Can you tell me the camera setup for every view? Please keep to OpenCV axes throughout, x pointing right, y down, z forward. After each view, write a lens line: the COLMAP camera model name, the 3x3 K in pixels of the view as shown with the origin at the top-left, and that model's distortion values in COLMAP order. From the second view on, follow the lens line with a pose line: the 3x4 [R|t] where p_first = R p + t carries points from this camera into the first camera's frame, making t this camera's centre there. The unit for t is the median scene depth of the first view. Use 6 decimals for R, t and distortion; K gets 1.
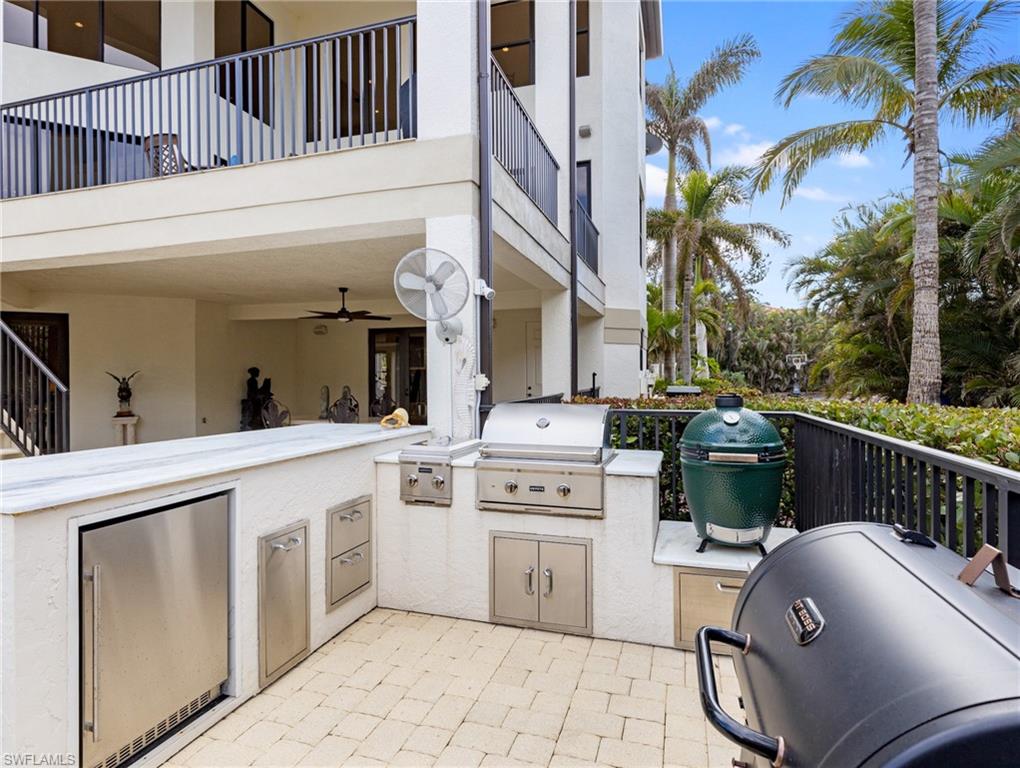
lens RADIAL K [[555.4, 0, 514.1], [0, 555.4, 381.3], [0, 0, 1]] dist [-0.001821, 0.000191]
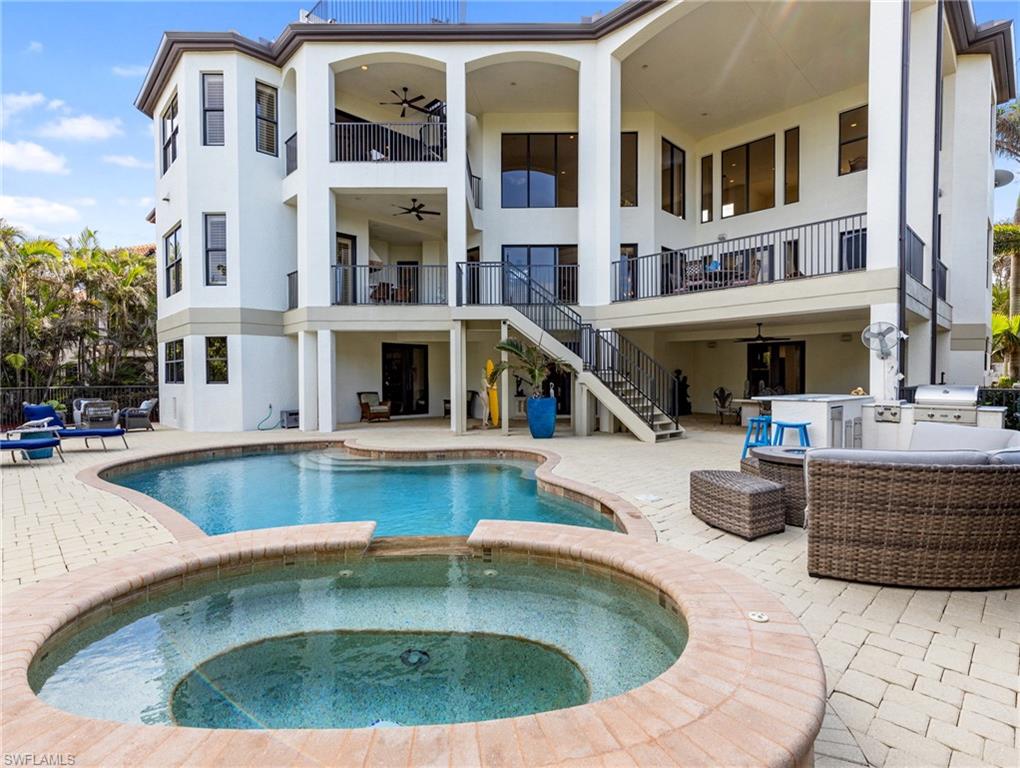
lens RADIAL K [[520.6, 0, 508.0], [0, 520.6, 389.3], [0, 0, 1]] dist [0.003270, 0.001242]
pose [[0.876601, 0.014625, -0.480995, -0.240457], [-0.006177, 0.999798, 0.019144, 0.012400], [0.481178, -0.013810, 0.876514, -0.898055]]
